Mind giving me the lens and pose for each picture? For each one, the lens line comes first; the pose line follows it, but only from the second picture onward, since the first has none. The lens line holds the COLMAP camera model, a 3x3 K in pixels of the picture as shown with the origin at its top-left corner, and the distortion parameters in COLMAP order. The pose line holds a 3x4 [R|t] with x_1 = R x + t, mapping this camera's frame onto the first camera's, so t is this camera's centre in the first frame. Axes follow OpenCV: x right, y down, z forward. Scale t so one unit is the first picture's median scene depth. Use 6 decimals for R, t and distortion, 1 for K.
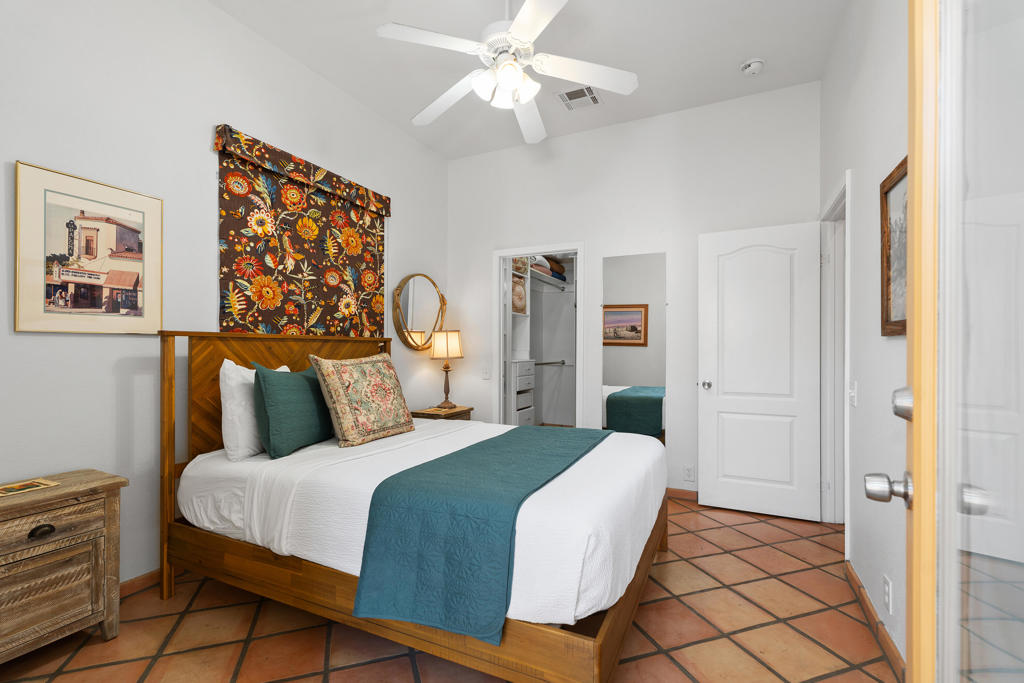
lens RADIAL K [[456.3, 0, 510.1], [0, 456.3, 343.6], [0, 0, 1]] dist [0.001746, 0.000502]
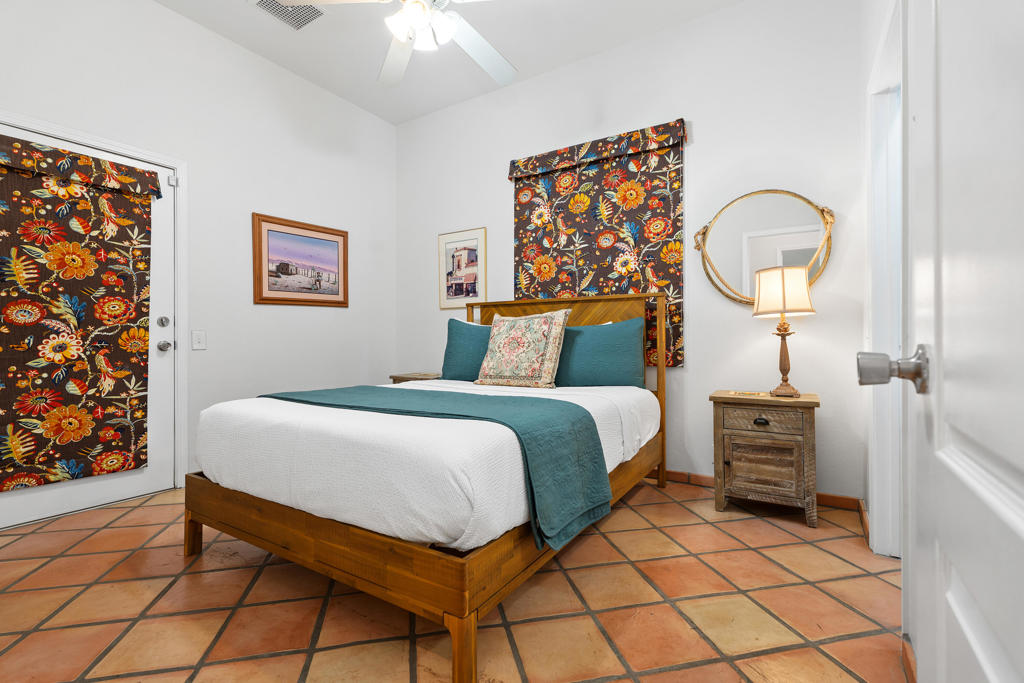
lens RADIAL K [[456.3, 0, 510.1], [0, 456.3, 343.6], [0, 0, 1]] dist [0.001746, 0.000502]
pose [[-0.116541, -0.010468, -0.993131, 0.700121], [0.002905, 0.999937, -0.010880, 0.106545], [0.993182, -0.004153, -0.116503, 0.974966]]
